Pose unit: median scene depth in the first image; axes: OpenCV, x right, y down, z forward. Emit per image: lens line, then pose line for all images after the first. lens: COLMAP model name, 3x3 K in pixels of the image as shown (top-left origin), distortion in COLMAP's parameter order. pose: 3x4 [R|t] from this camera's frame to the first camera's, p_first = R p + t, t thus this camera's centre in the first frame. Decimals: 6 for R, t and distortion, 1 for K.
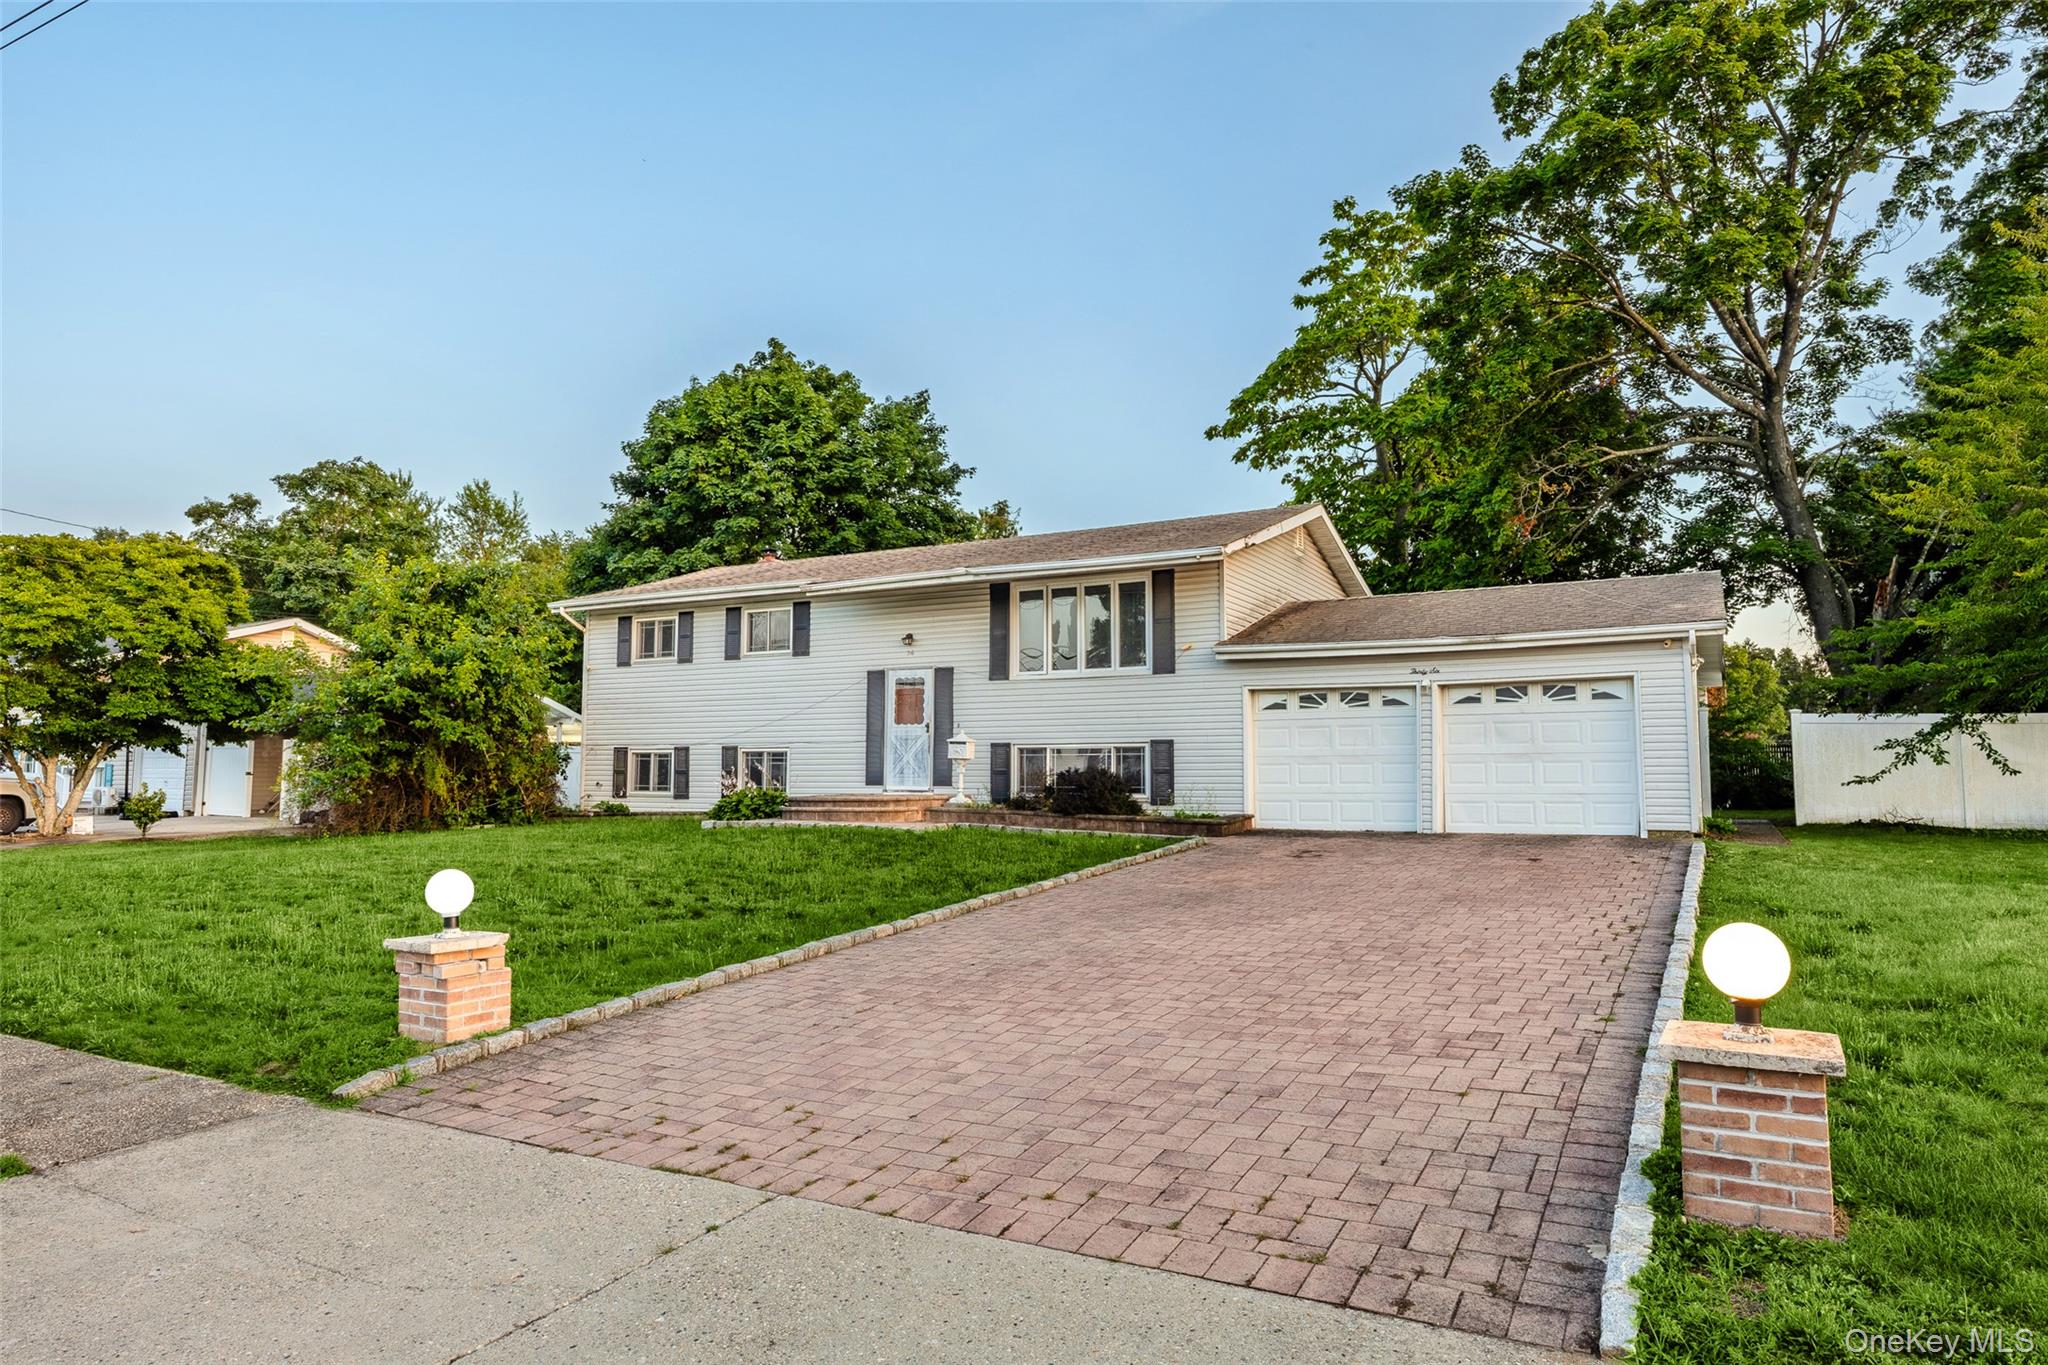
lens RADIAL K [[1270.3, 0, 1024.0], [0, 1270.3, 682.5], [0, 0, 1]] dist [0.000136, -0.000335]
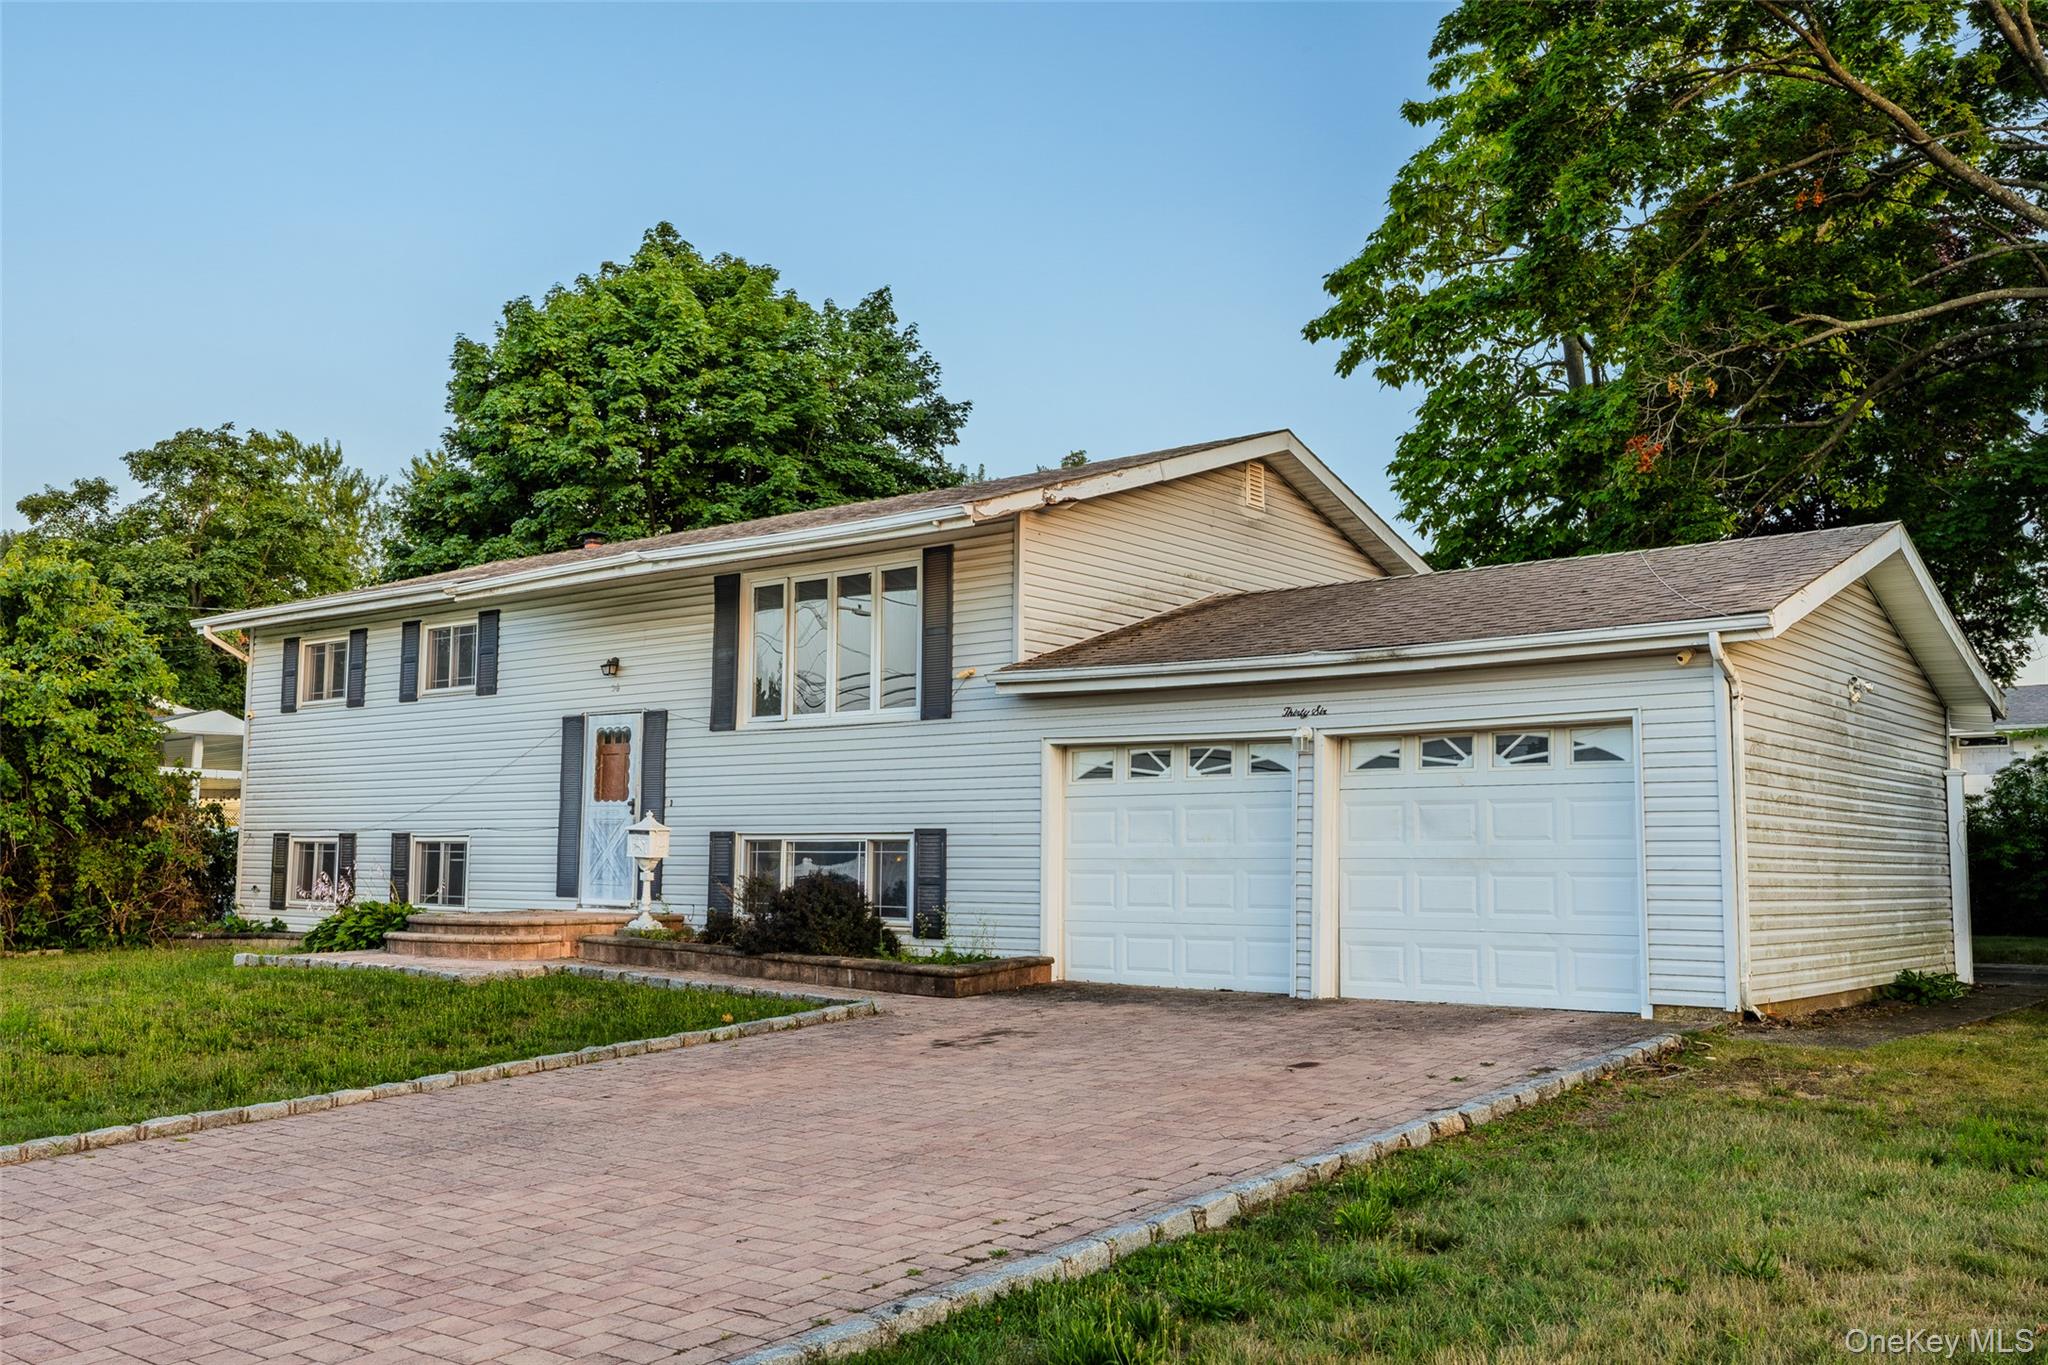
lens RADIAL K [[1812.0, 0, 1024.0], [0, 1812.0, 682.5], [0, 0, 1]] dist [0.002945, 0.006040]
pose [[0.984785, -0.013508, -0.173250, 0.265222], [0.009941, 0.999721, -0.021440, -0.004633], [0.173491, 0.019391, 0.984645, 0.142336]]
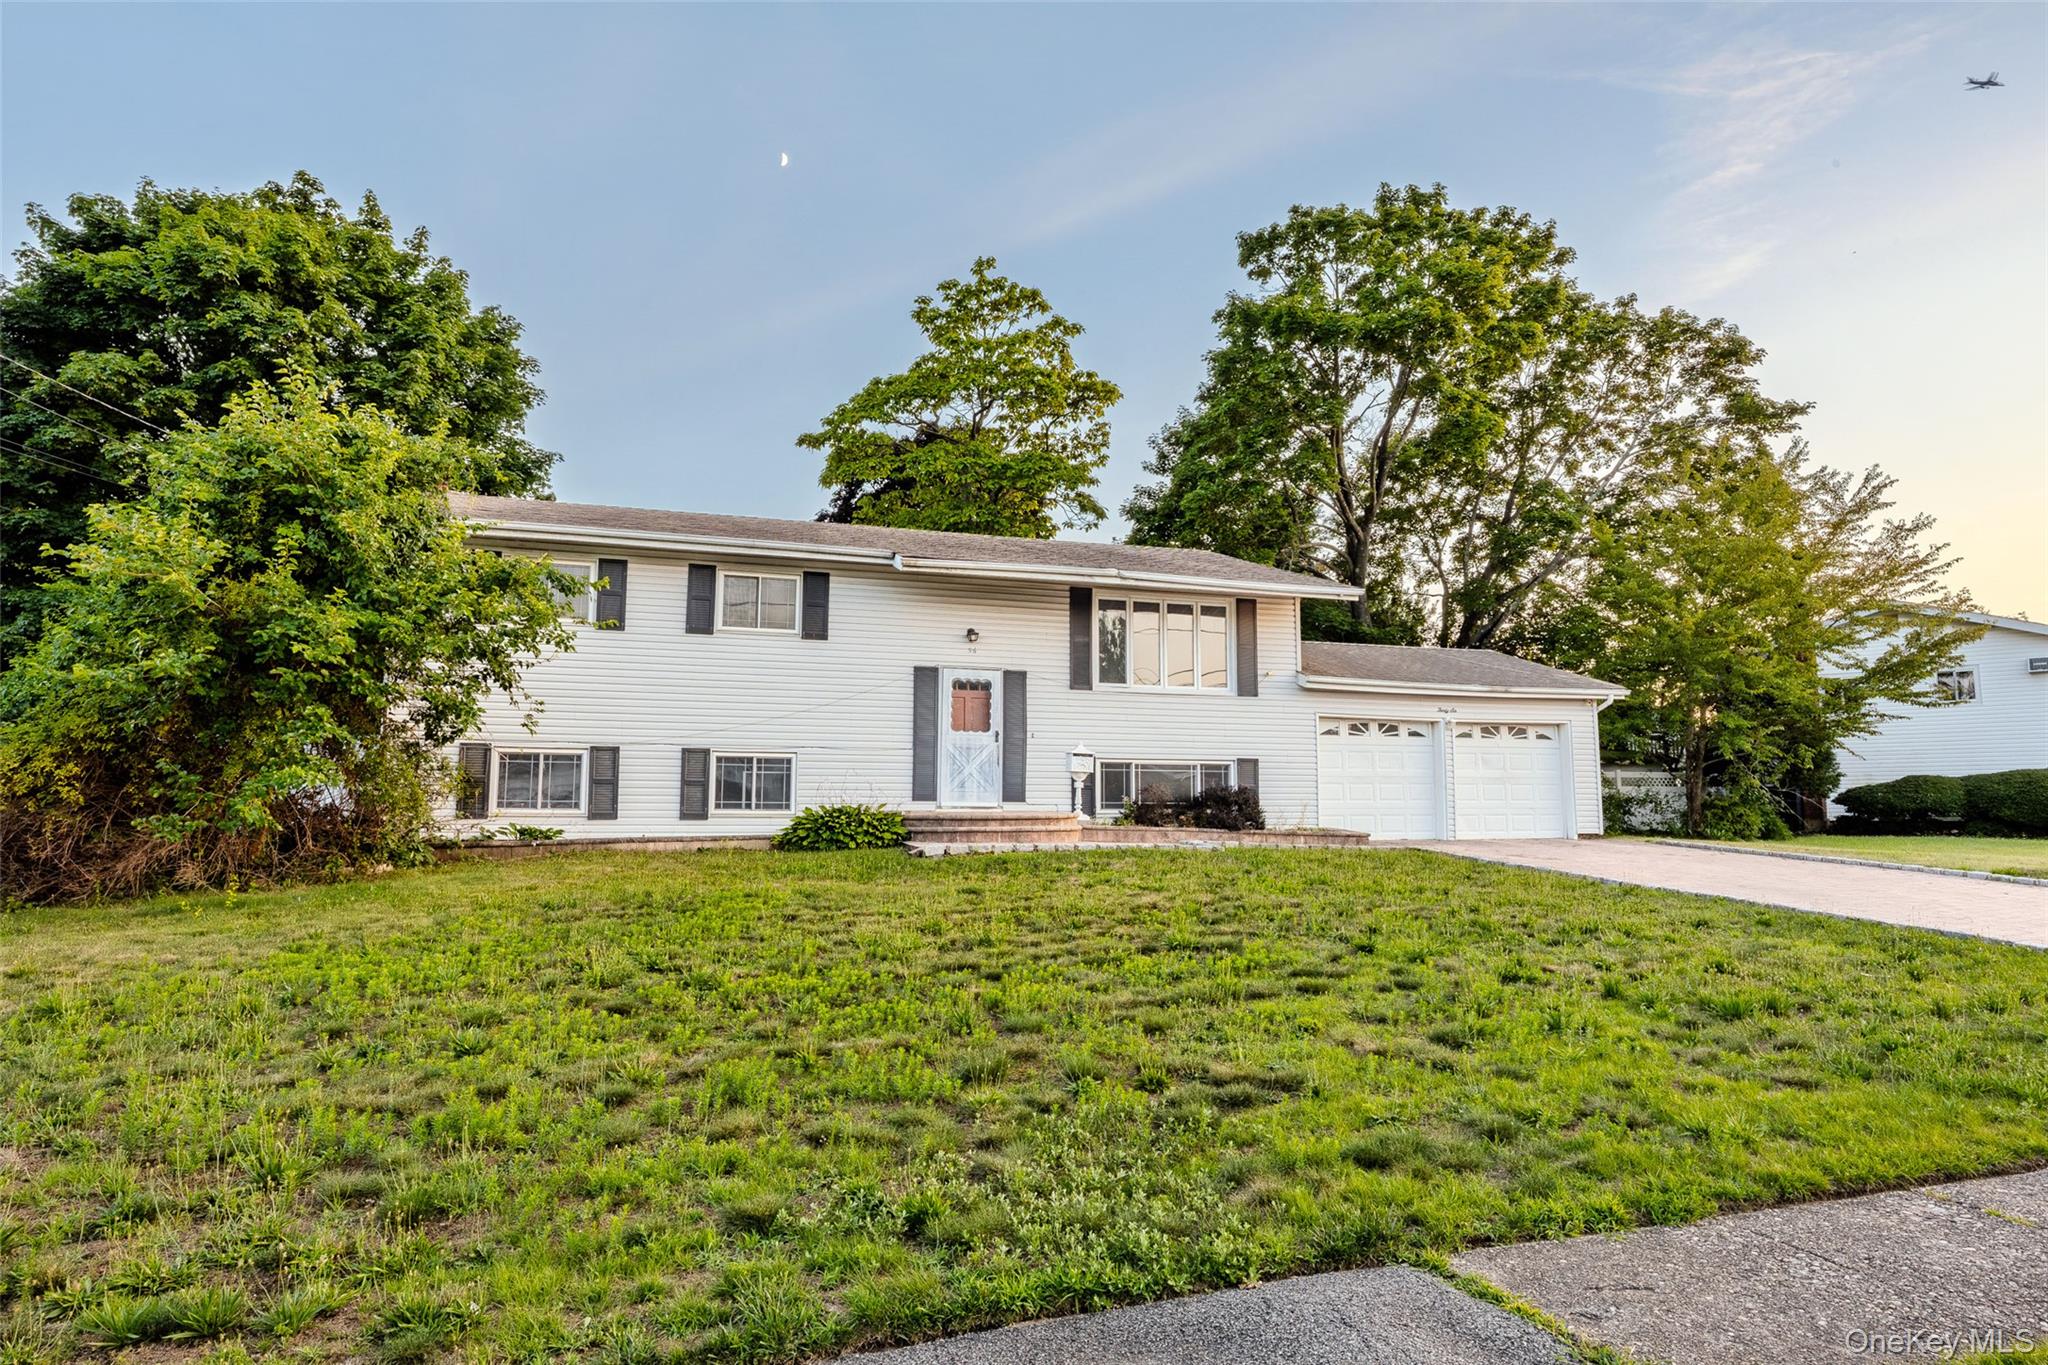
lens RADIAL K [[1200.9, 0, 1024.0], [0, 1200.9, 682.5], [0, 0, 1]] dist [-0.001321, -0.000339]
pose [[0.677336, 0.071876, 0.732154, -0.666489], [-0.062925, 0.997229, -0.039685, 0.029316], [-0.732978, -0.019191, 0.679982, 0.400223]]
